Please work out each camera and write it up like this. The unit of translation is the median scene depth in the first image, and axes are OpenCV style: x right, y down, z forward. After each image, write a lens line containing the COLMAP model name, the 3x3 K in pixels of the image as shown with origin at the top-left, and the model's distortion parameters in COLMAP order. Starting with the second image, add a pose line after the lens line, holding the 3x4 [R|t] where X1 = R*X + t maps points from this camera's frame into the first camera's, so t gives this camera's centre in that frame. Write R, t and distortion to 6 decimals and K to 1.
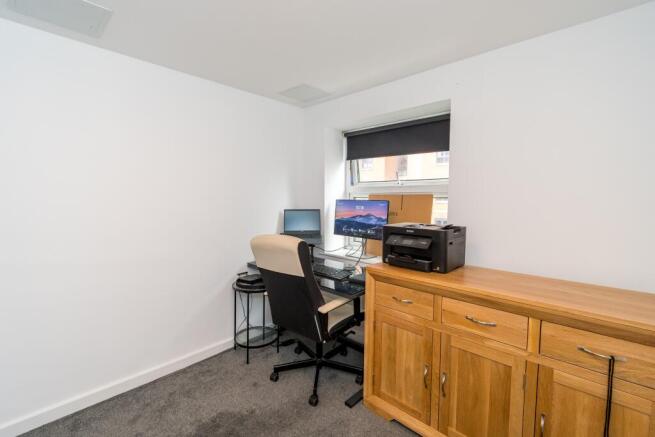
lens RADIAL K [[289.1, 0, 327.9], [0, 289.1, 218.4], [0, 0, 1]] dist [0.001440, -0.000308]
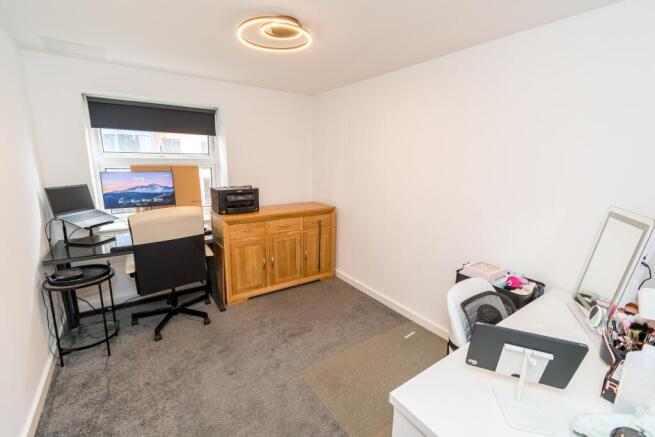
lens RADIAL K [[289.1, 0, 327.0], [0, 289.1, 215.9], [0, 0, 1]] dist [0.001440, -0.000308]
pose [[0.222043, -0.199653, 0.954377, -1.010252], [0.057096, 0.979794, 0.191686, -0.089094], [-0.973364, 0.011928, 0.228956, 0.098352]]
